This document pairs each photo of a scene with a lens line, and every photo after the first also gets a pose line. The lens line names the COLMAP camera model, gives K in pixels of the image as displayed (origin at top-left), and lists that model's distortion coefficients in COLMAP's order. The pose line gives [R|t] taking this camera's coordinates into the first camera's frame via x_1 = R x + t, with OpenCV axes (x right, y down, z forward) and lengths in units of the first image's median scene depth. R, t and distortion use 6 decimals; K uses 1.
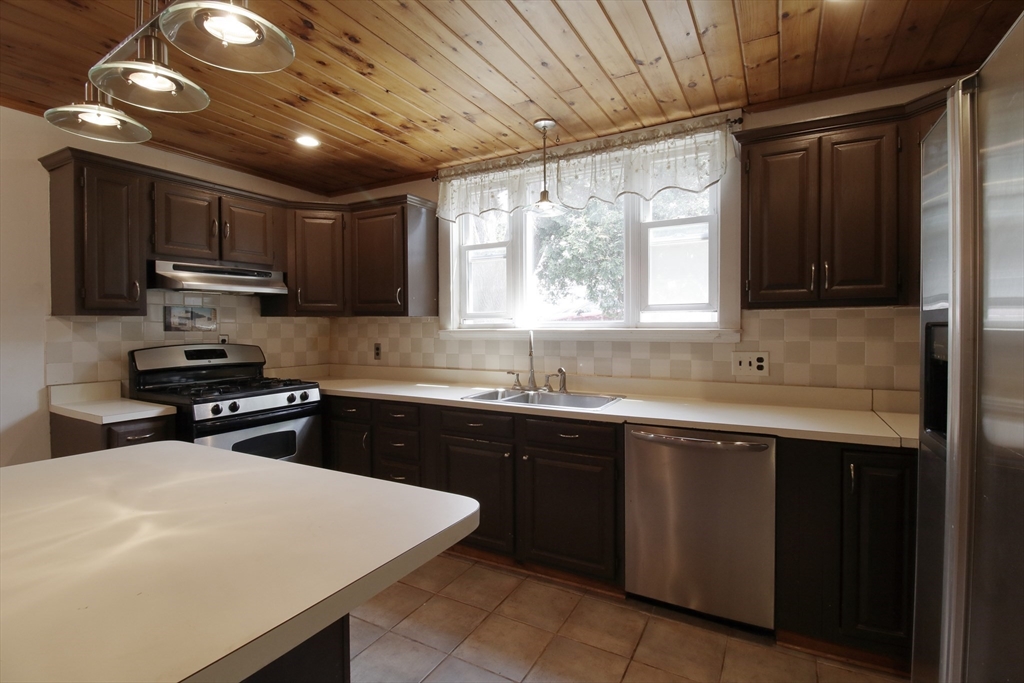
lens RADIAL K [[486.2, 0, 509.4], [0, 486.2, 323.5], [0, 0, 1]] dist [0.001232, -0.014924]
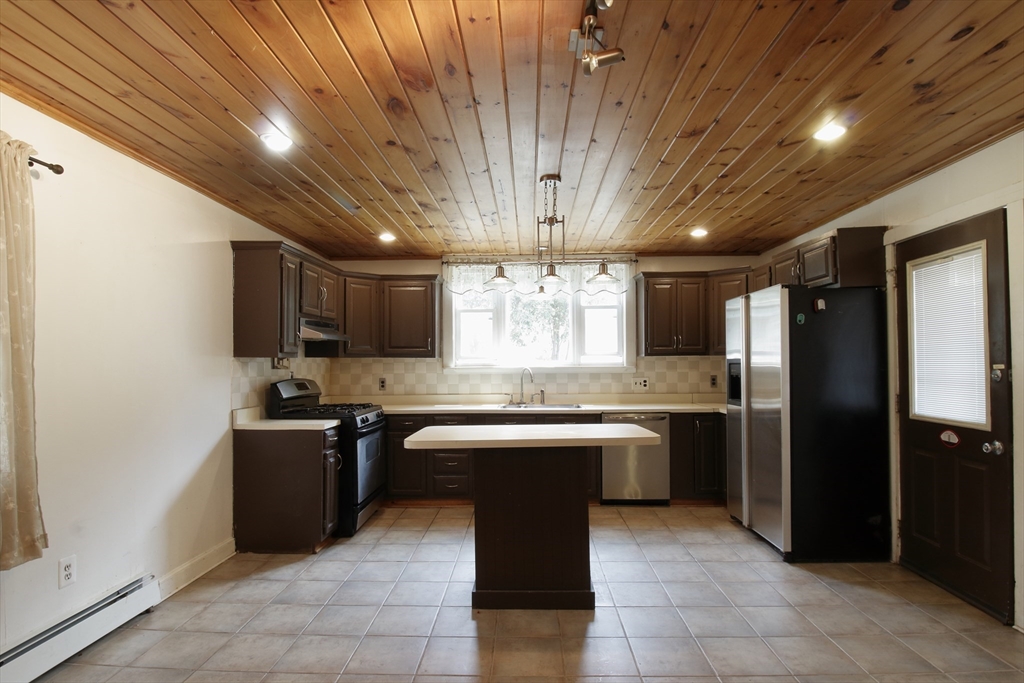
lens RADIAL K [[496.2, 0, 512.0], [0, 496.2, 341.5], [0, 0, 1]] dist [0.000011, -0.000045]
pose [[0.885855, 0.020395, 0.463513, -0.820123], [-0.000961, 0.999112, -0.042125, -0.002077], [-0.463961, 0.036871, 0.885088, -0.493431]]
